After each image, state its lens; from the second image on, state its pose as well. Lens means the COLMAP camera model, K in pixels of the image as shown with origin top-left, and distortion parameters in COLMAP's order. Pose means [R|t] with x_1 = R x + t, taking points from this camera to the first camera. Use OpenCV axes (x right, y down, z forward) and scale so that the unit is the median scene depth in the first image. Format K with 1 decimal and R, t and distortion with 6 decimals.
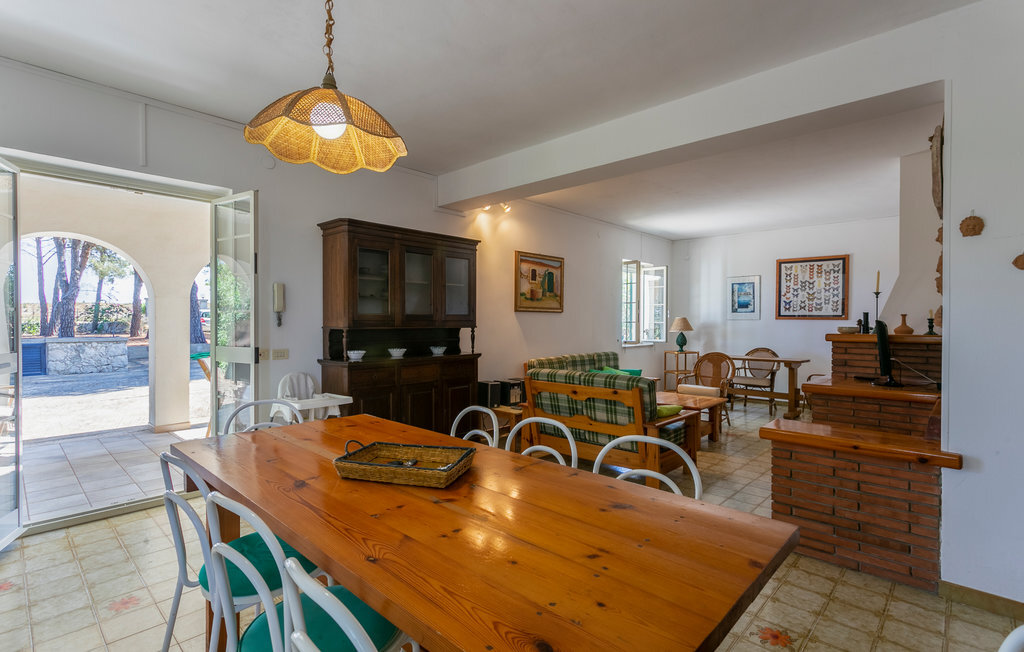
lens RADIAL K [[485.4, 0, 505.9], [0, 485.4, 326.9], [0, 0, 1]] dist [-0.000253, 0.002347]
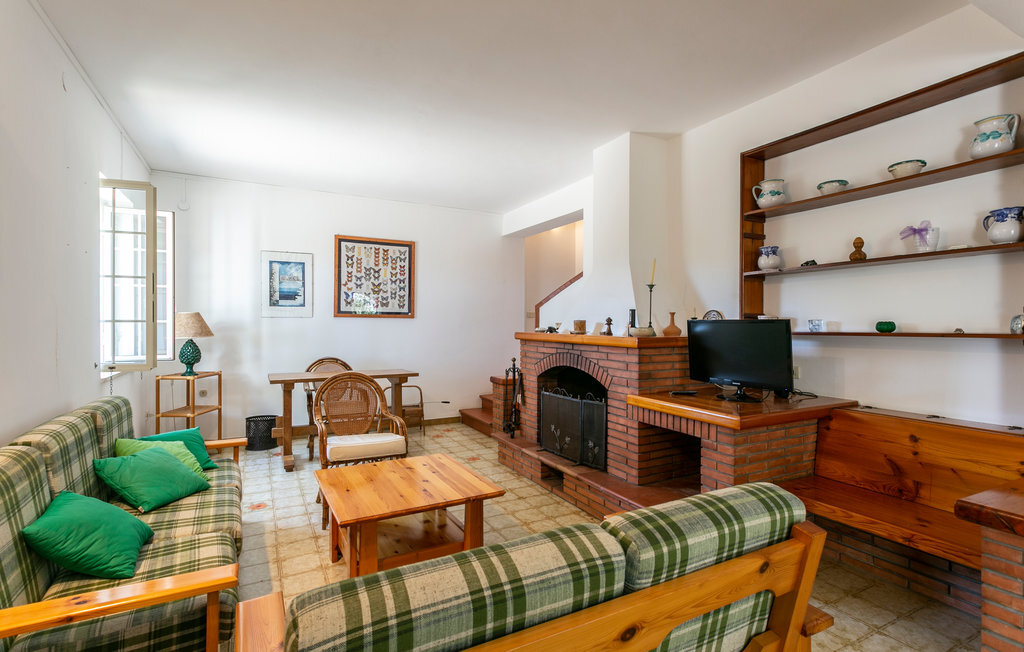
lens RADIAL K [[485.4, 0, 508.4], [0, 485.4, 326.5], [0, 0, 1]] dist [-0.000253, 0.002347]
pose [[0.321082, -0.012248, 0.946972, -0.050216], [0.008871, 0.999911, 0.009925, -0.006574], [-0.947010, 0.005214, 0.321163, 0.551274]]
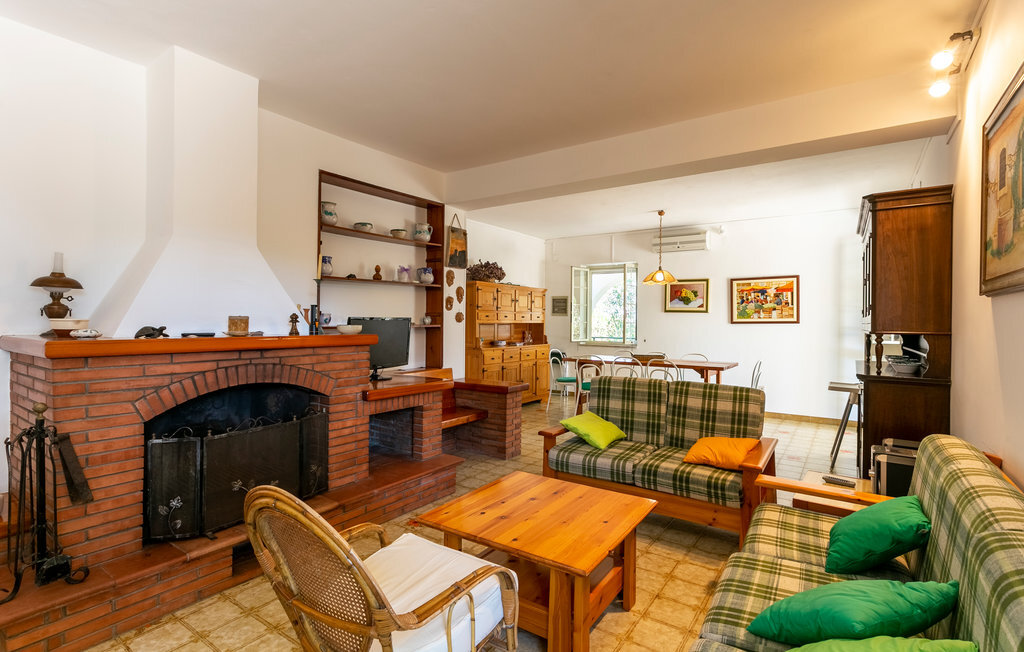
lens RADIAL K [[485.4, 0, 507.8], [0, 485.4, 325.4], [0, 0, 1]] dist [-0.000253, 0.002347]
pose [[-0.989166, -0.012076, -0.146306, 0.329573], [-0.015223, 0.999676, 0.020409, -0.010732], [0.146012, 0.022415, -0.989029, 1.033816]]
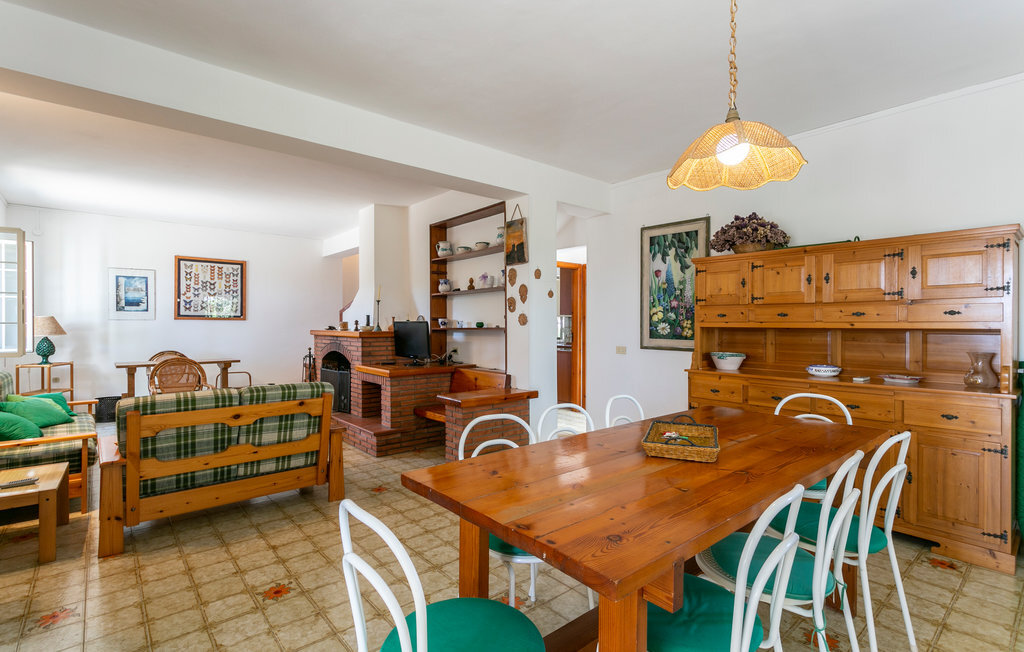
lens RADIAL K [[485.4, 0, 508.0], [0, 485.4, 326.3], [0, 0, 1]] dist [-0.000253, 0.002347]
pose [[0.109519, -0.010894, 0.993925, -0.316123], [0.011469, 0.999887, 0.009695, -0.004552], [-0.993919, 0.010337, 0.109631, 0.279091]]
